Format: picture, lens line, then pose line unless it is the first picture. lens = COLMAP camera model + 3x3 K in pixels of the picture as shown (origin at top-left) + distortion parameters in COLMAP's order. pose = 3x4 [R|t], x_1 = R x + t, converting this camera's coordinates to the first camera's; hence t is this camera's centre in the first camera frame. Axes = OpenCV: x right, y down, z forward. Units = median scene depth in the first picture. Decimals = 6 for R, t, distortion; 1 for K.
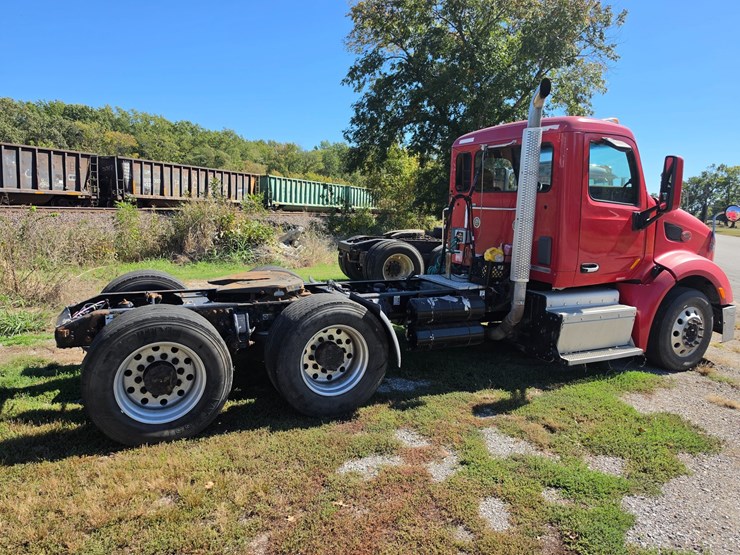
lens RADIAL K [[527.0, 0, 373.4], [0, 527.0, 275.2], [0, 0, 1]] dist [0.081763, -0.115771]
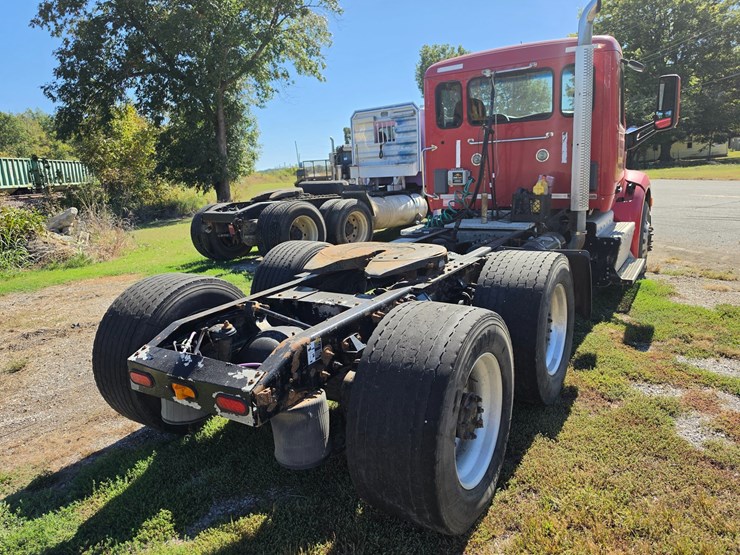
lens RADIAL K [[533.5, 0, 370.0], [0, 533.5, 277.5], [0, 0, 1]] dist [-0.004735, -0.004544]
pose [[0.840849, -0.196282, 0.504426, -0.111974], [0.159638, 0.980409, 0.115388, -0.008433], [-0.517193, -0.016498, 0.855710, 0.074154]]
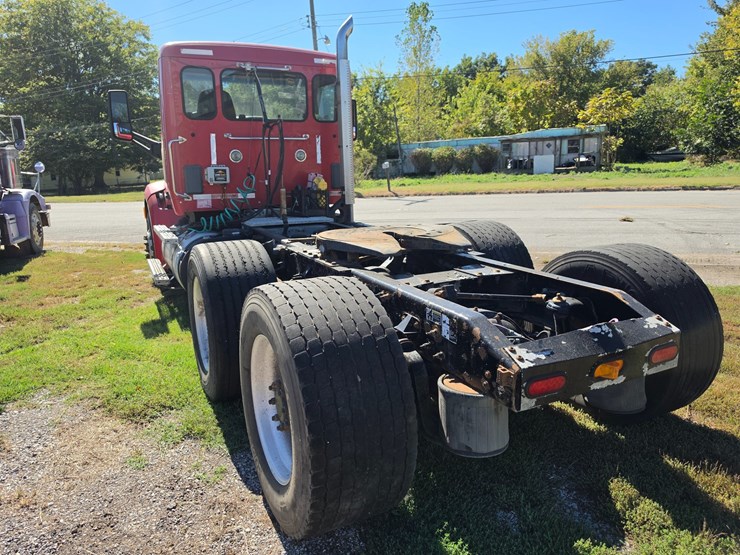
lens RADIAL K [[526.4, 0, 354.5], [0, 526.4, 278.5], [0, 0, 1]] dist [0.006011, -0.001577]
pose [[-0.039077, -0.234701, 0.971282, -0.165709], [0.151463, 0.959402, 0.237924, -0.019911], [-0.987690, 0.156411, -0.001942, 0.203043]]
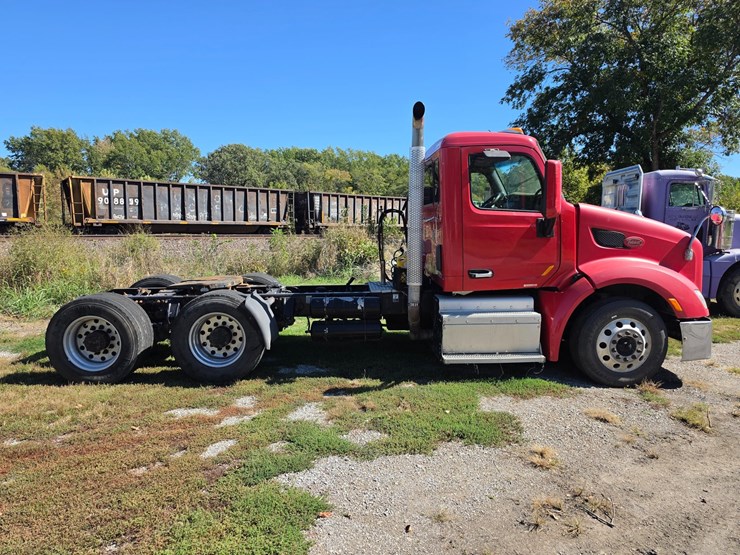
lens RADIAL K [[531.5, 0, 363.4], [0, 531.5, 278.0], [0, 0, 1]] dist [0.085110, -0.127915]
pose [[0.910487, 0.006783, -0.413482, 0.128128], [-0.023505, 0.999098, -0.035367, 0.007666], [0.412869, 0.041920, 0.909825, -0.009136]]
